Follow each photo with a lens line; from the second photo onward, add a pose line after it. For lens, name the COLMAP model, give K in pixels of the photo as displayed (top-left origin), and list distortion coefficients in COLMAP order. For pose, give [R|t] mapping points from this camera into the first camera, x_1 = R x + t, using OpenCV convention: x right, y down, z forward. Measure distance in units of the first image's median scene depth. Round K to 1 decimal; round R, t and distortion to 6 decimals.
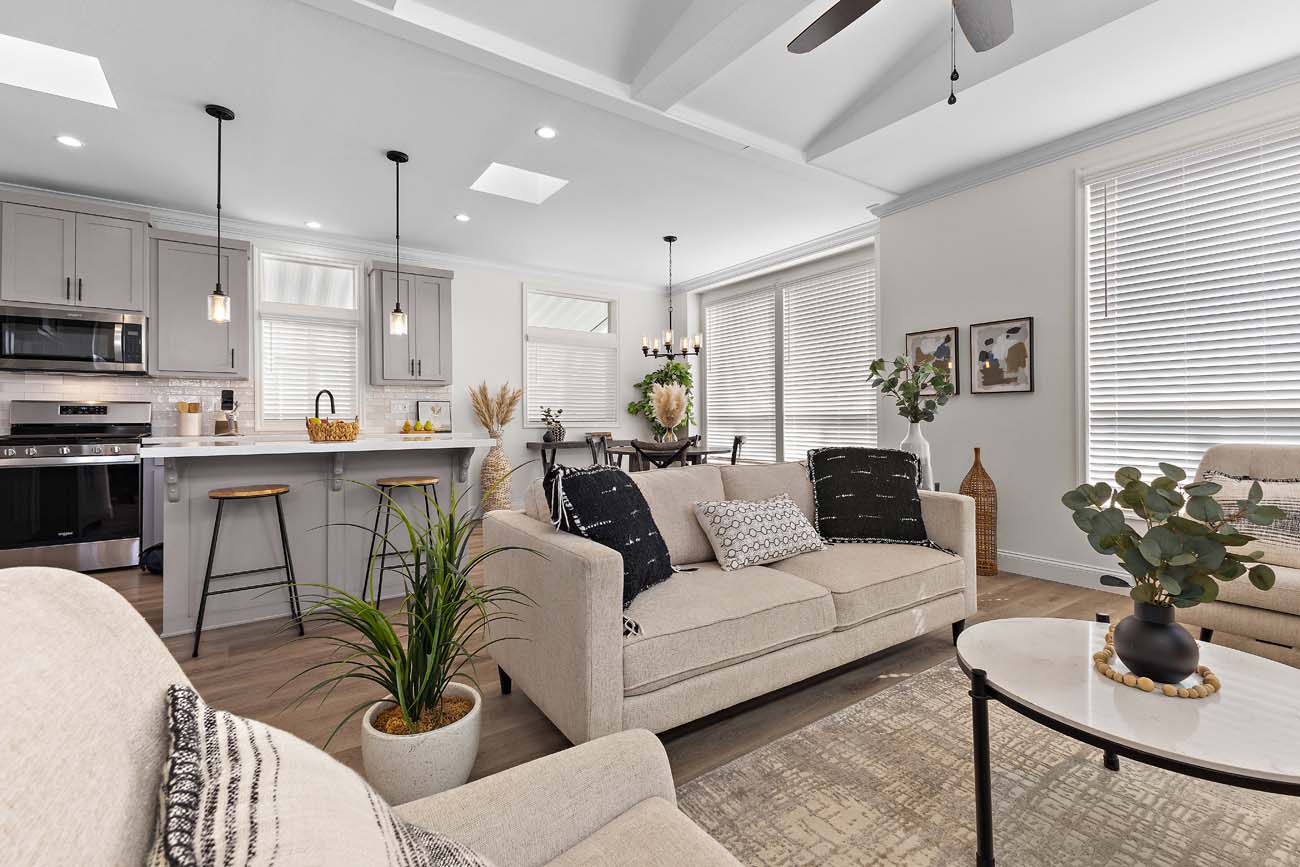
lens RADIAL K [[570.4, 0, 647.7], [0, 570.4, 425.8], [0, 0, 1]] dist [-0.001079, 0.000184]
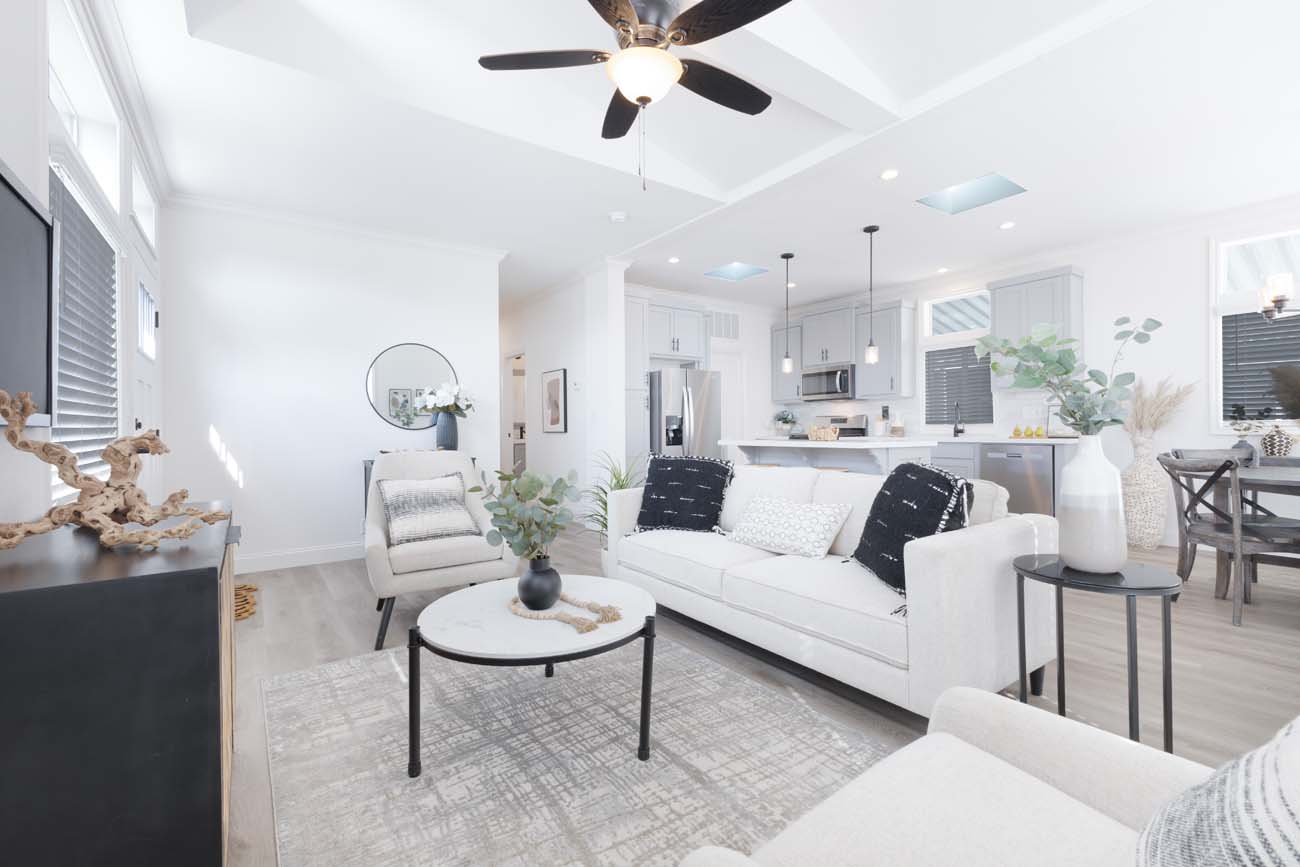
lens RADIAL K [[556.4, 0, 647.4], [0, 556.4, 418.9], [0, 0, 1]] dist [0.000099, -0.000428]
pose [[0.020756, -0.015594, -0.999663, 2.014131], [-0.001484, 0.999877, -0.015628, -0.019099], [0.999783, 0.001808, 0.020730, 1.064018]]
